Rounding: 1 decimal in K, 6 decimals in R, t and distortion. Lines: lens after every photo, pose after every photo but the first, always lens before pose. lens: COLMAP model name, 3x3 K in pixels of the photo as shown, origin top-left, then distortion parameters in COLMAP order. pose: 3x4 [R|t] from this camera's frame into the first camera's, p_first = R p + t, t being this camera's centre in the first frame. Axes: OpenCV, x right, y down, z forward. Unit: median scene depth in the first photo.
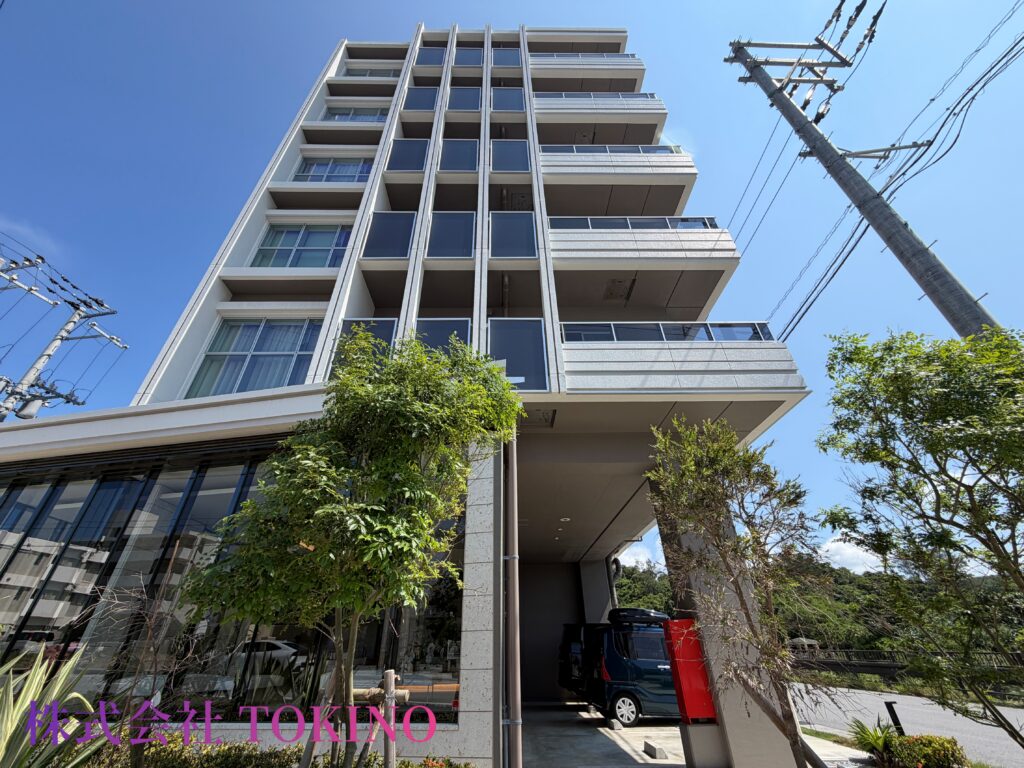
lens RADIAL K [[410.3, 0, 509.2], [0, 410.3, 382.8], [0, 0, 1]] dist [0.000510, -0.000225]
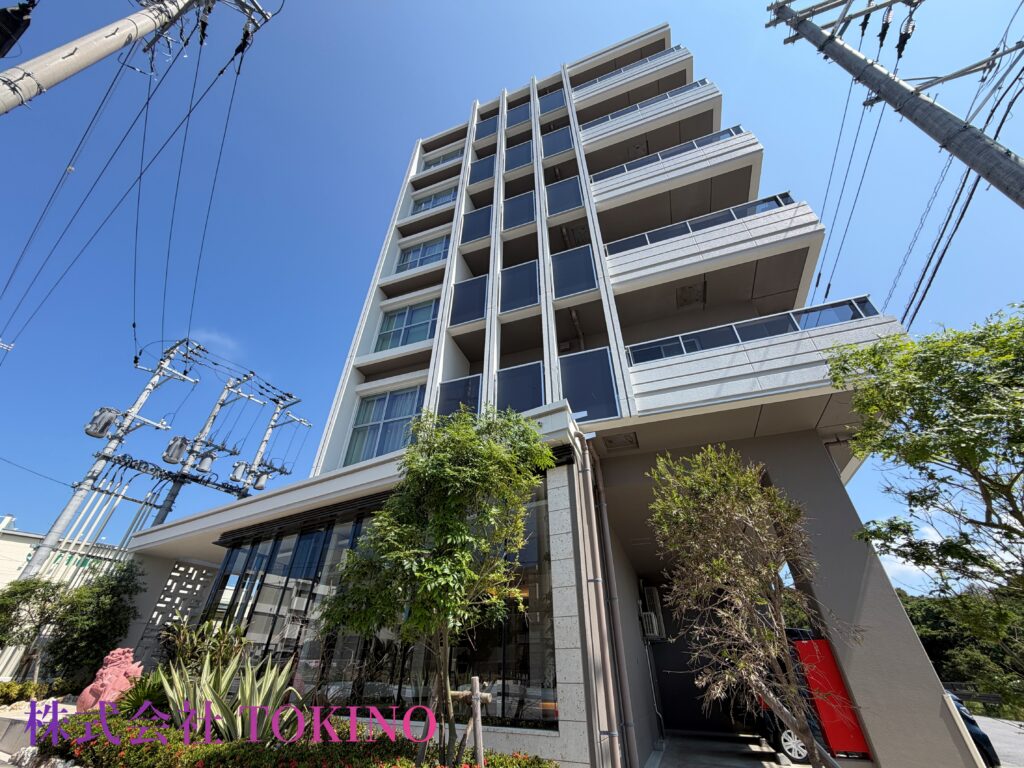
lens RADIAL K [[410.3, 0, 509.2], [0, 410.3, 382.8], [0, 0, 1]] dist [0.000510, -0.000225]
pose [[0.933267, -0.187342, -0.306455, 0.132429], [0.174560, 0.982236, -0.068861, -0.033086], [0.313912, 0.010771, 0.949391, -0.067287]]
